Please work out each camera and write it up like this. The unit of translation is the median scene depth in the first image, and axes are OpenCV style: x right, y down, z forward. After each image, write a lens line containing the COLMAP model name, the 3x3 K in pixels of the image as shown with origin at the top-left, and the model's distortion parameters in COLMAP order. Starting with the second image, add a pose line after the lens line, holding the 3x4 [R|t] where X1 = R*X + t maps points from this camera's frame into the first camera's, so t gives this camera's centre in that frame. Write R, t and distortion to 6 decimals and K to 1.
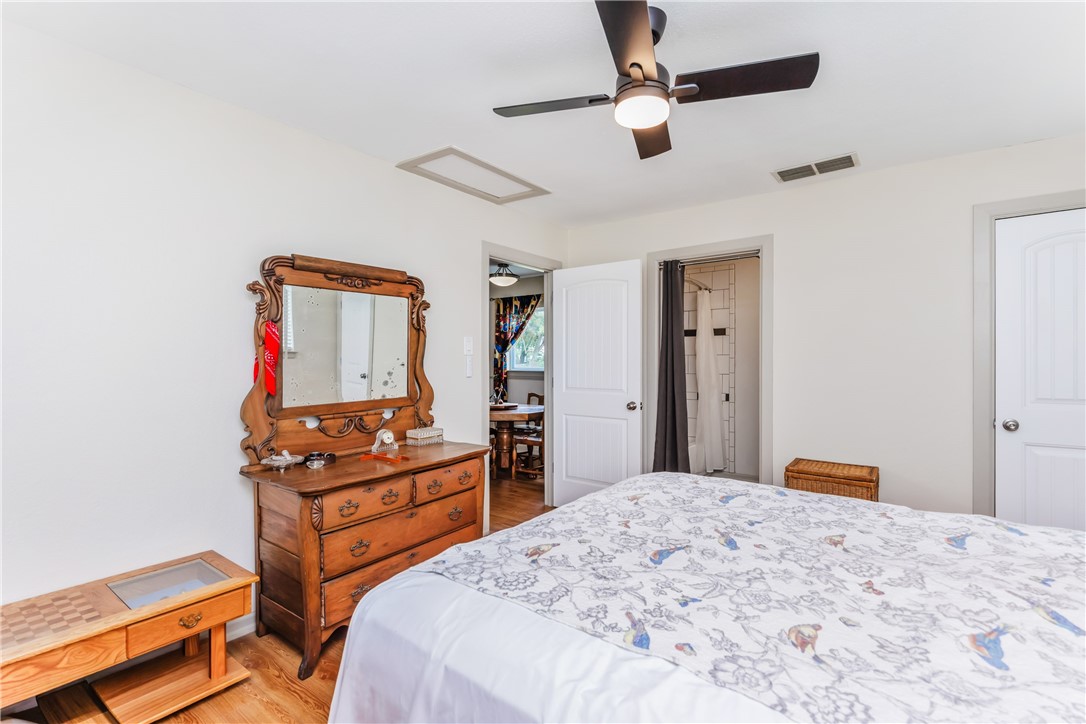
lens RADIAL K [[464.3, 0, 541.4], [0, 464.3, 366.0], [0, 0, 1]] dist [-0.022531, 0.000733]
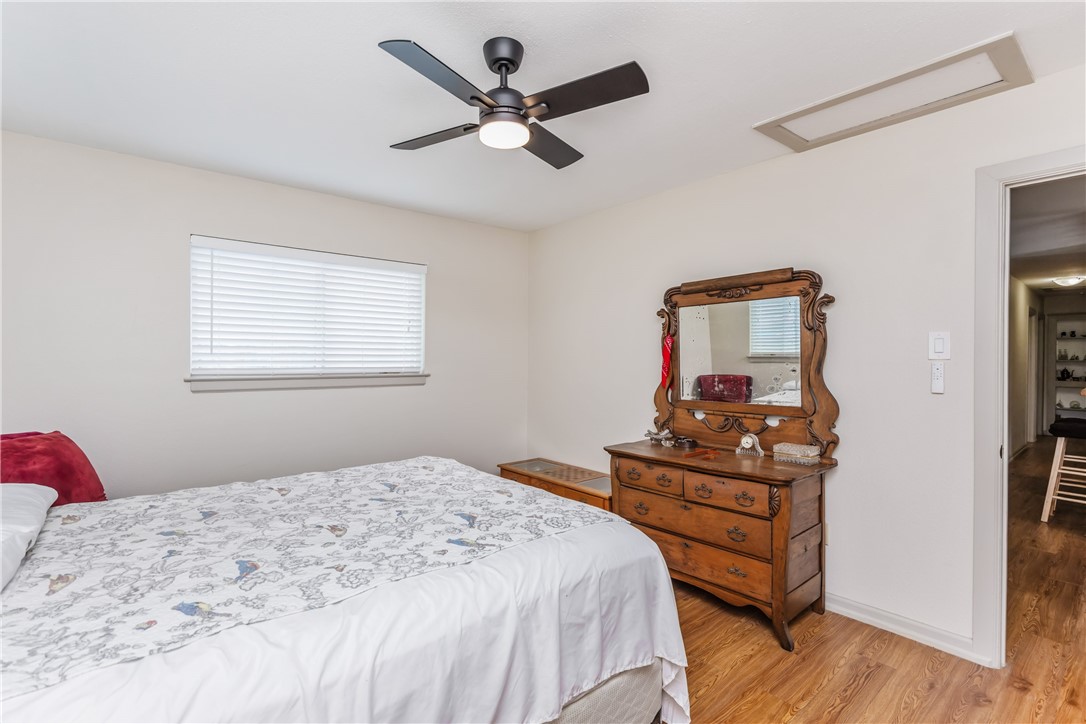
lens RADIAL K [[516.4, 0, 542.4], [0, 516.4, 356.4], [0, 0, 1]] dist [-0.002742, -0.000179]
pose [[-0.232787, -0.004984, -0.972515, 1.016596], [-0.026065, 0.999660, 0.001117, -0.025224], [0.972178, 0.025609, -0.232838, 0.981606]]
